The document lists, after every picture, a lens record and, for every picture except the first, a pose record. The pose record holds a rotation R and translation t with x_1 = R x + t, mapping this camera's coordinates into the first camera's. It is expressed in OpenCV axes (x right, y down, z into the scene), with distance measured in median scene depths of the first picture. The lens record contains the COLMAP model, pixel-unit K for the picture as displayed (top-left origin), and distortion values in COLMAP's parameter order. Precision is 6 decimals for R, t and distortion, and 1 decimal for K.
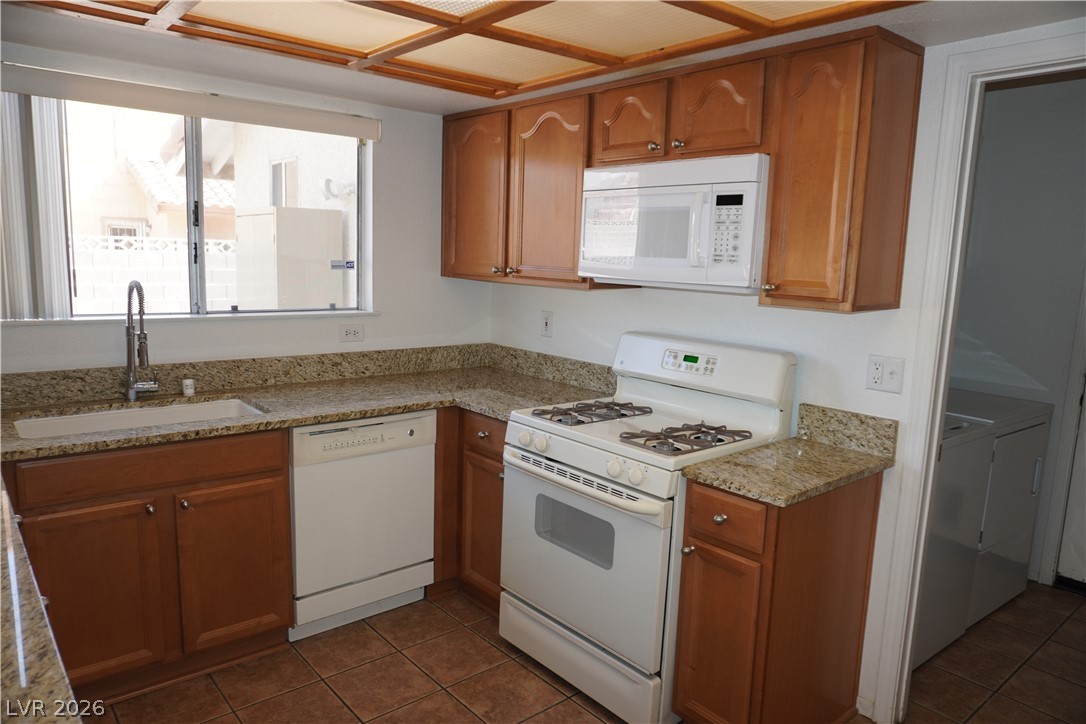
lens RADIAL K [[724.8, 0, 542.2], [0, 724.8, 360.3], [0, 0, 1]] dist [-0.036447, 0.012738]
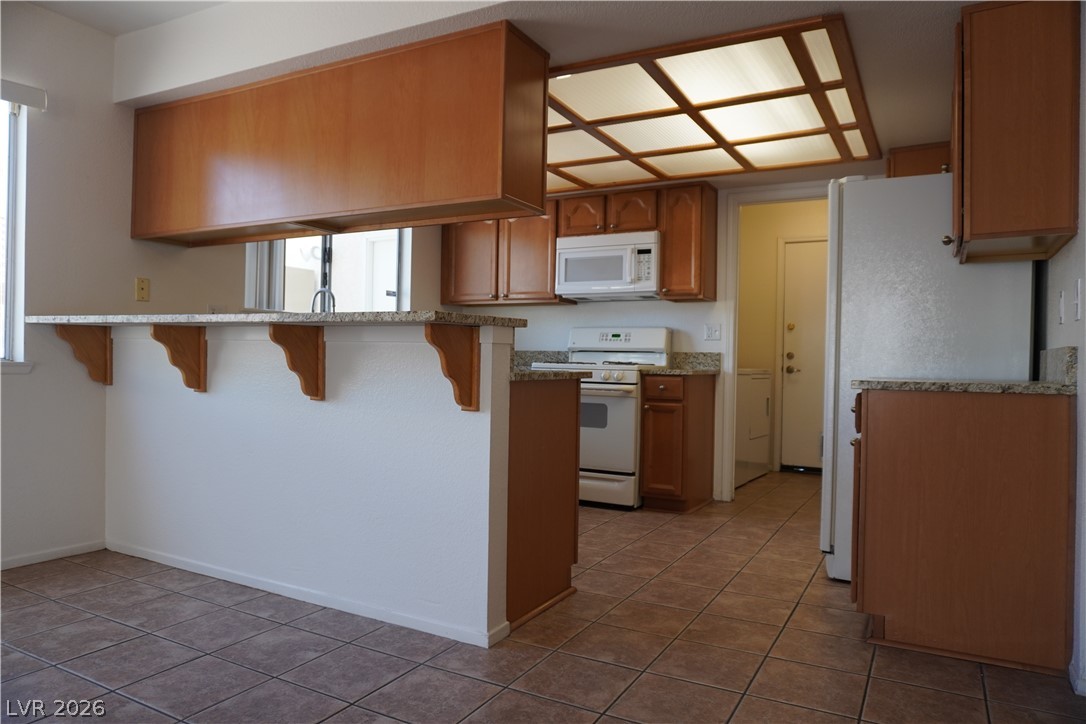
lens RADIAL K [[724.8, 0, 542.7], [0, 724.8, 363.1], [0, 0, 1]] dist [-0.036447, 0.012738]
pose [[0.932267, -0.013600, 0.361515, -0.830239], [0.064422, 0.989563, -0.128902, 0.376639], [-0.355989, 0.143461, 0.923413, -0.861998]]
